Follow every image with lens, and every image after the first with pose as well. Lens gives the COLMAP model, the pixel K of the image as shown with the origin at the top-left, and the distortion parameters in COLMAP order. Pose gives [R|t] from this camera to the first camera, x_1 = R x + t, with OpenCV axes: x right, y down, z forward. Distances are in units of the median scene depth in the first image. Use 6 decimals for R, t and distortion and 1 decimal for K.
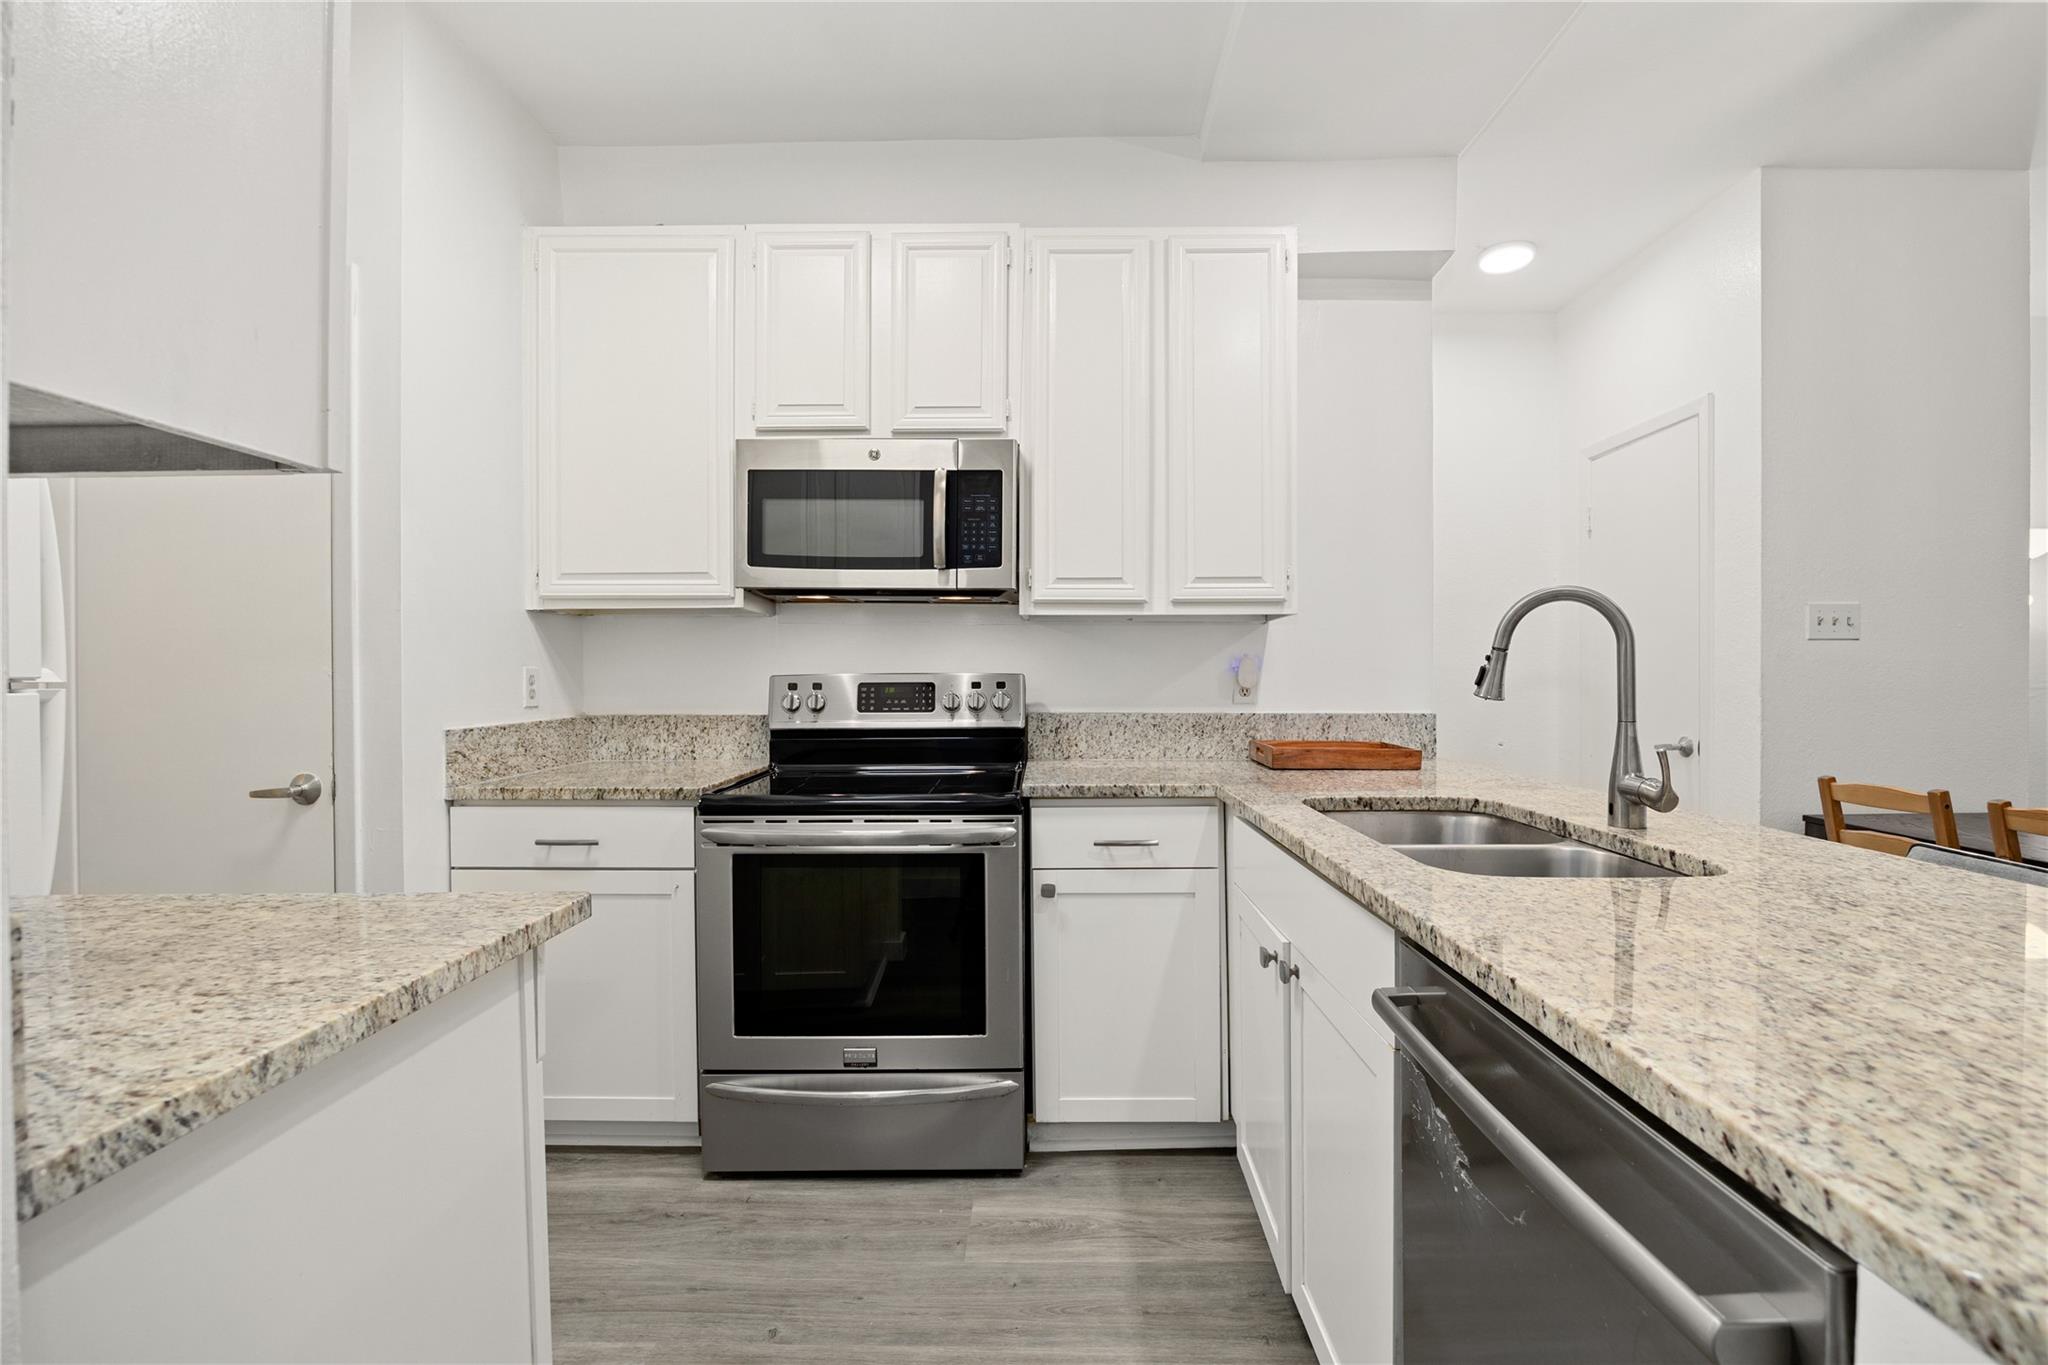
lens RADIAL K [[883.2, 0, 1037.3], [0, 883.2, 682.6], [0, 0, 1]] dist [-0.014666, -0.000834]
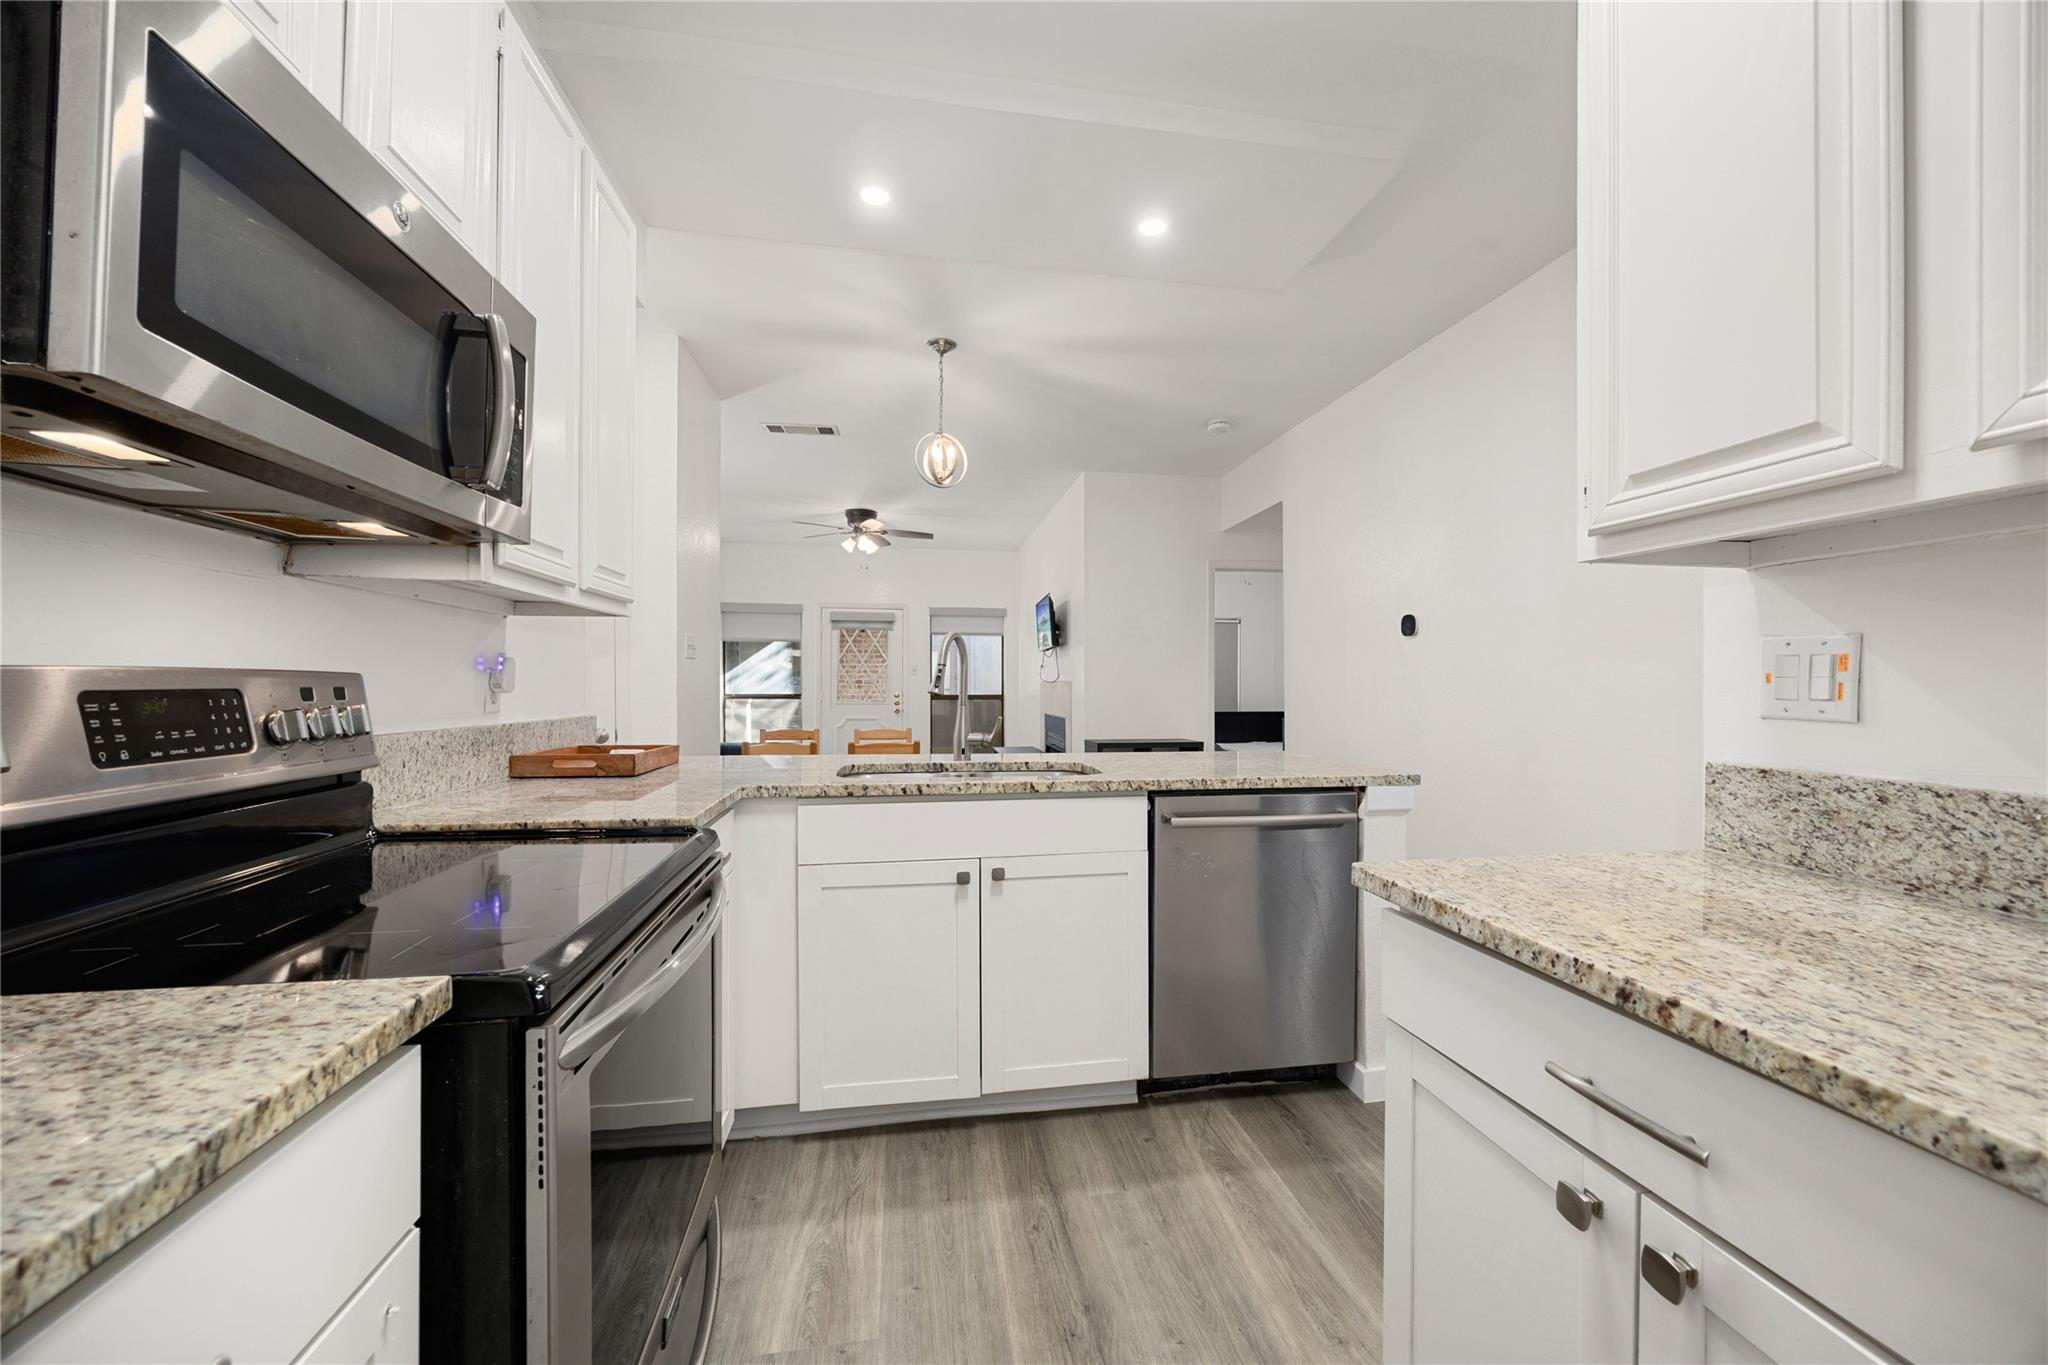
lens RADIAL K [[791.8, 0, 1035.0], [0, 791.8, 683.1], [0, 0, 1]] dist [-0.002220, -0.000299]
pose [[-0.184277, 0.001727, 0.982873, -0.670793], [0.004206, 0.999991, -0.000968, -0.001100], [-0.982865, 0.003956, -0.184282, 0.735963]]
